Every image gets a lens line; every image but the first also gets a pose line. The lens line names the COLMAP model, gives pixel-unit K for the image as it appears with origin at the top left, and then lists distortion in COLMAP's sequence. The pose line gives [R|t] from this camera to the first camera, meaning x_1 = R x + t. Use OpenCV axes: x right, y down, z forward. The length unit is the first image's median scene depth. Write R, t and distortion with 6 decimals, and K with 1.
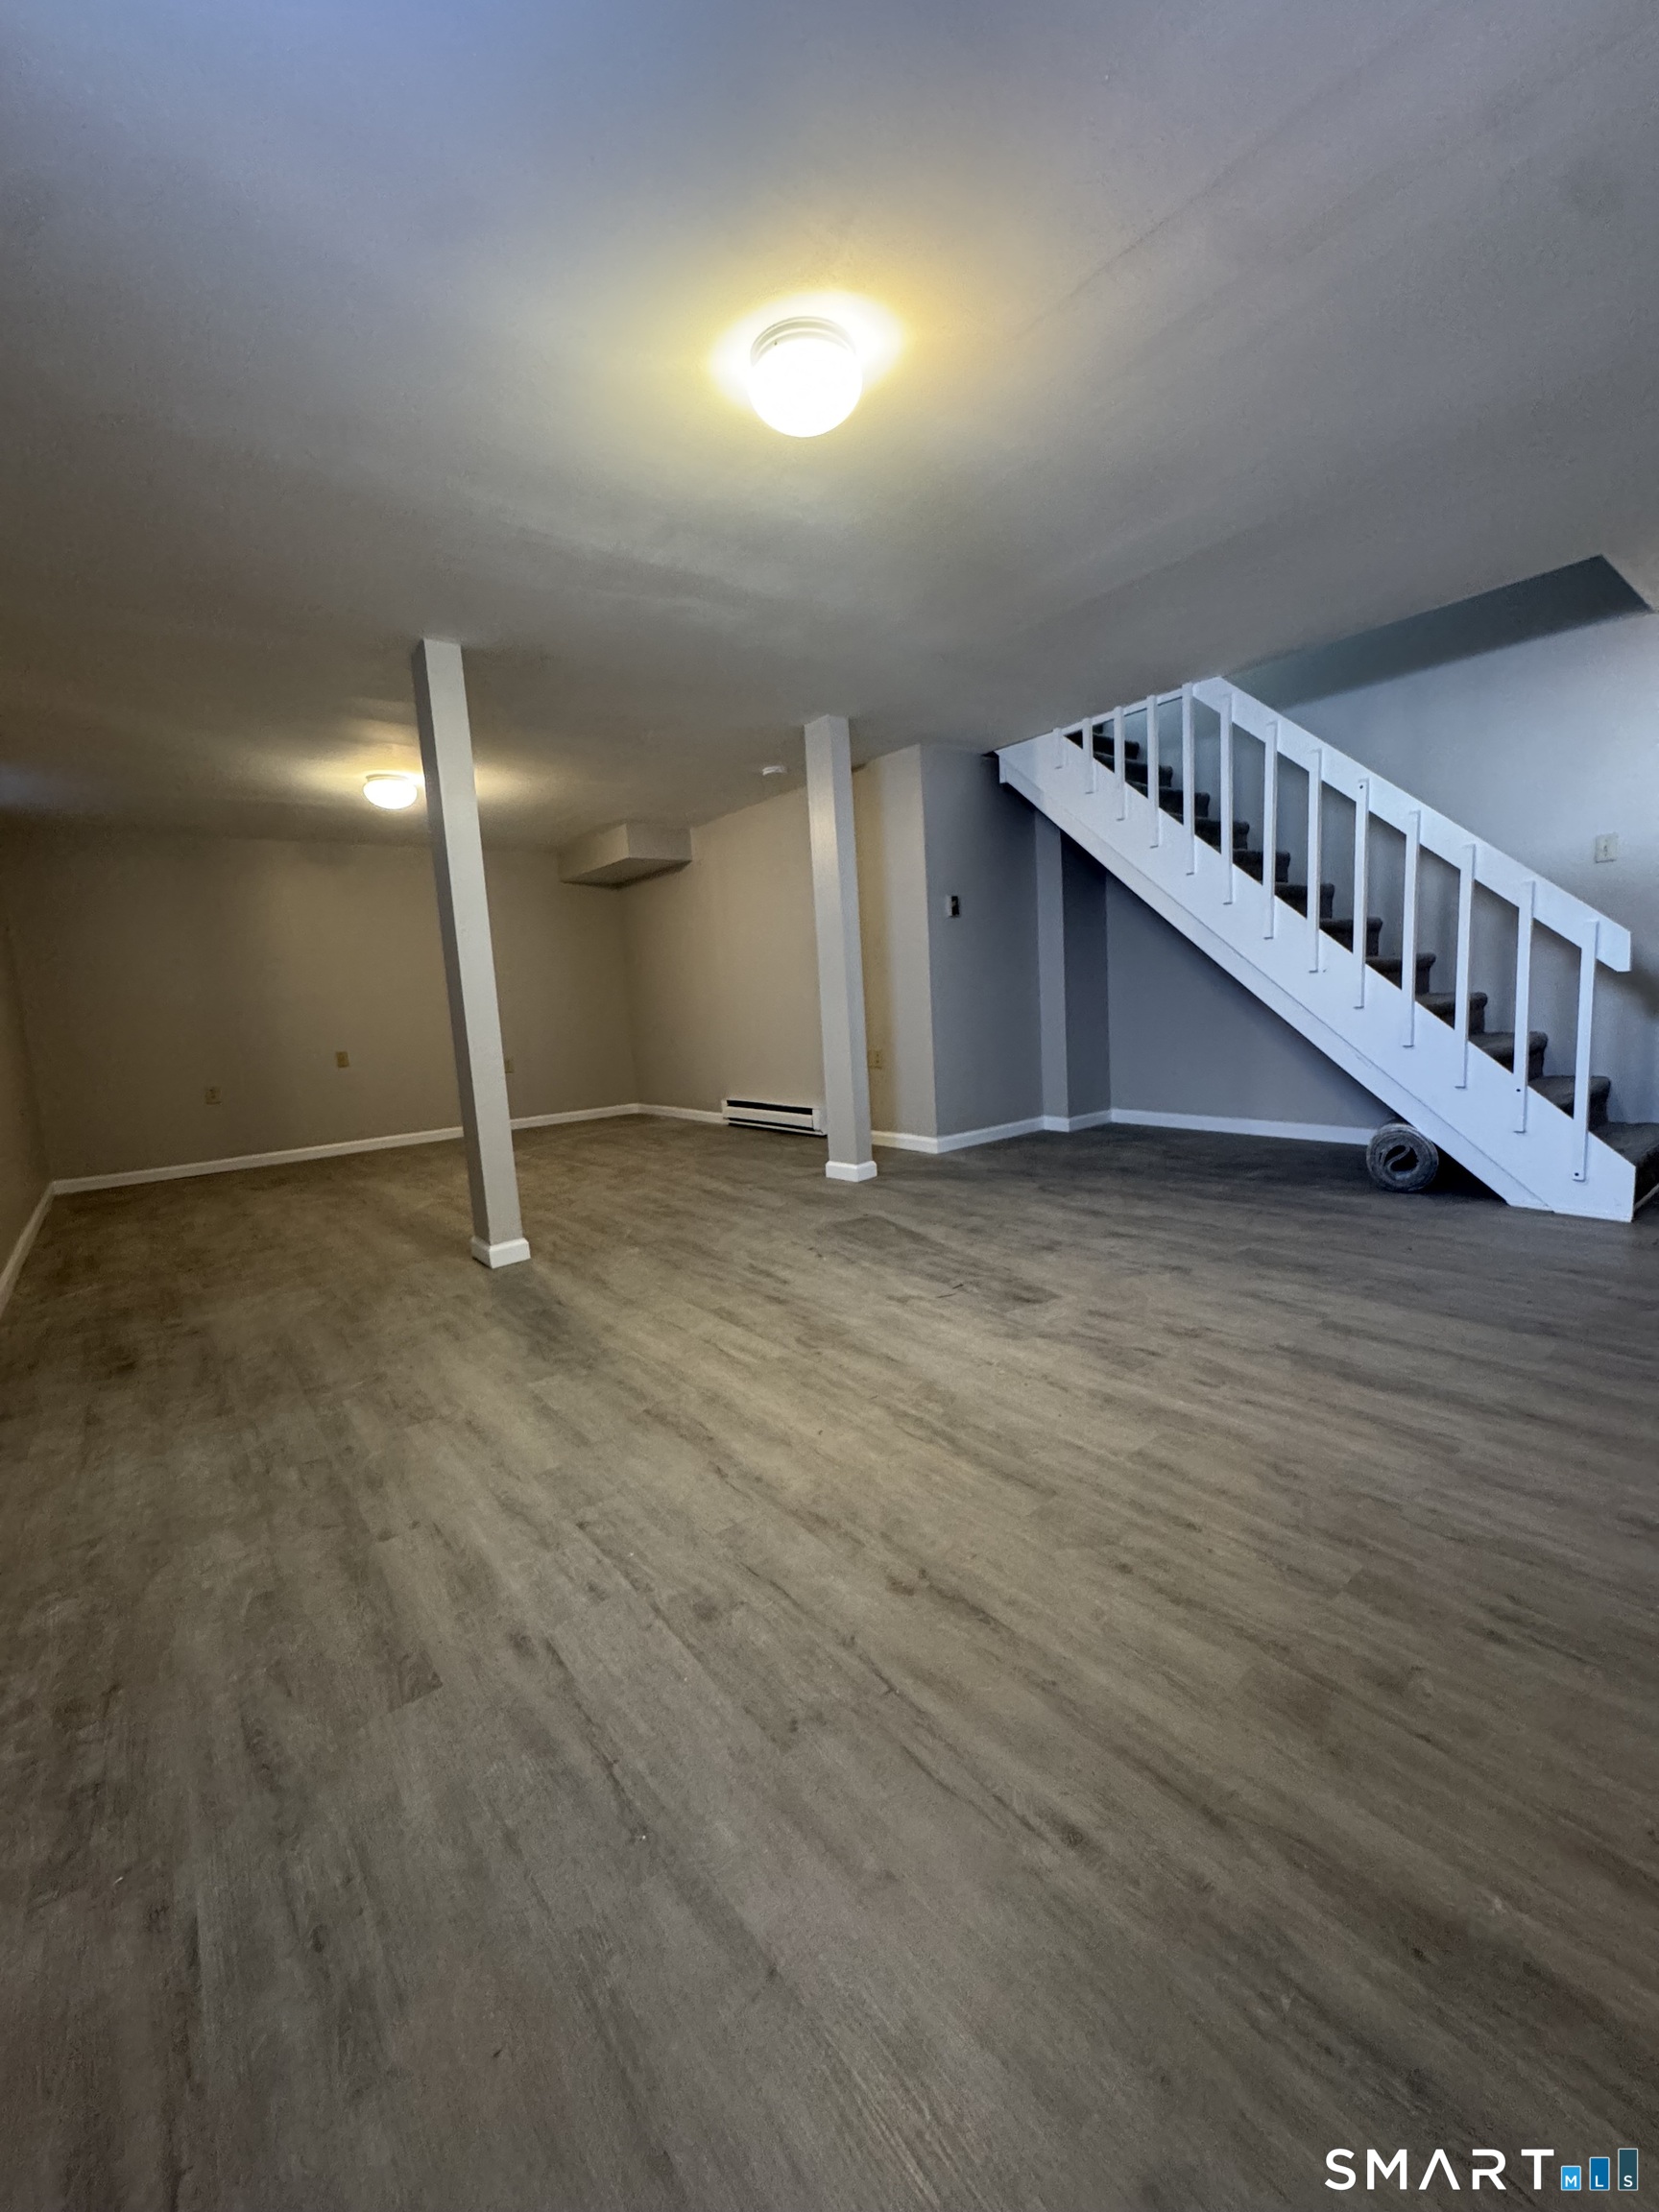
lens RADIAL K [[882.4, 0, 825.7], [0, 882.4, 1101.2], [0, 0, 1]] dist [-0.000630, -0.000063]
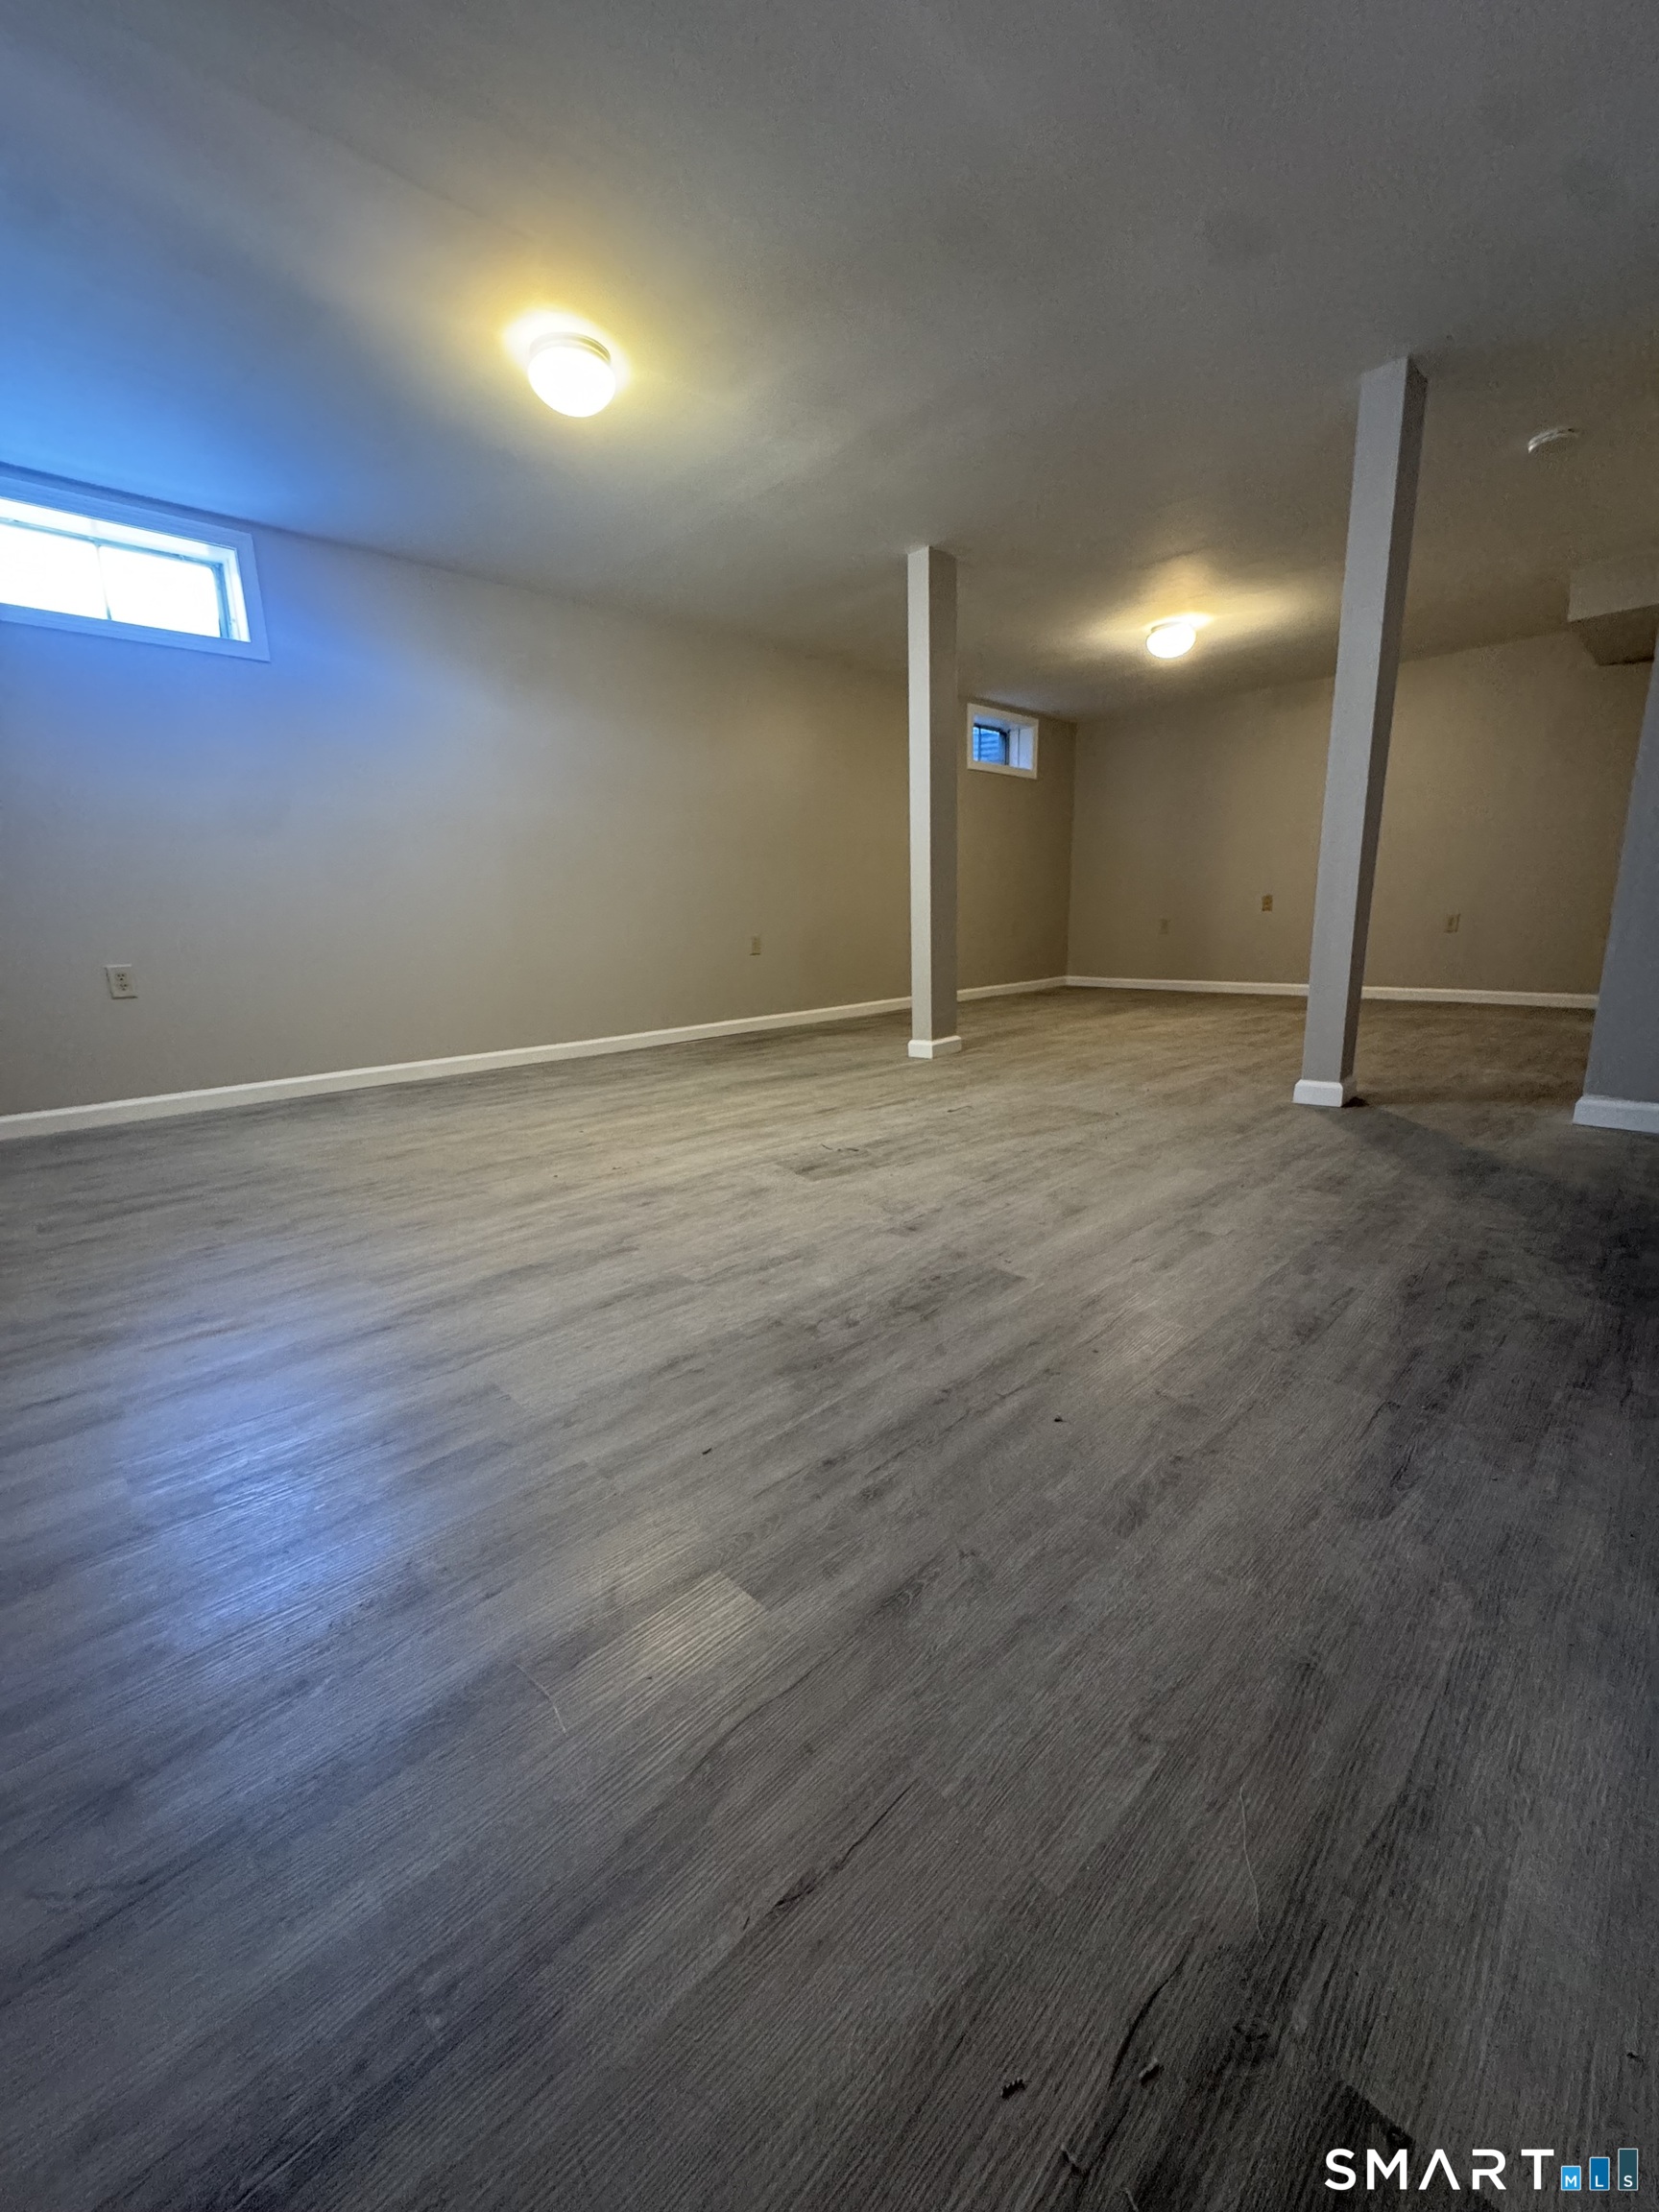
lens RADIAL K [[882.4, 0, 827.5], [0, 882.4, 1112.7], [0, 0, 1]] dist [-0.000630, -0.000063]
pose [[0.099125, 0.276182, -0.955980, 1.148016], [-0.094712, 0.958968, 0.267225, -0.090802], [0.990557, 0.064054, 0.121216, 0.927841]]
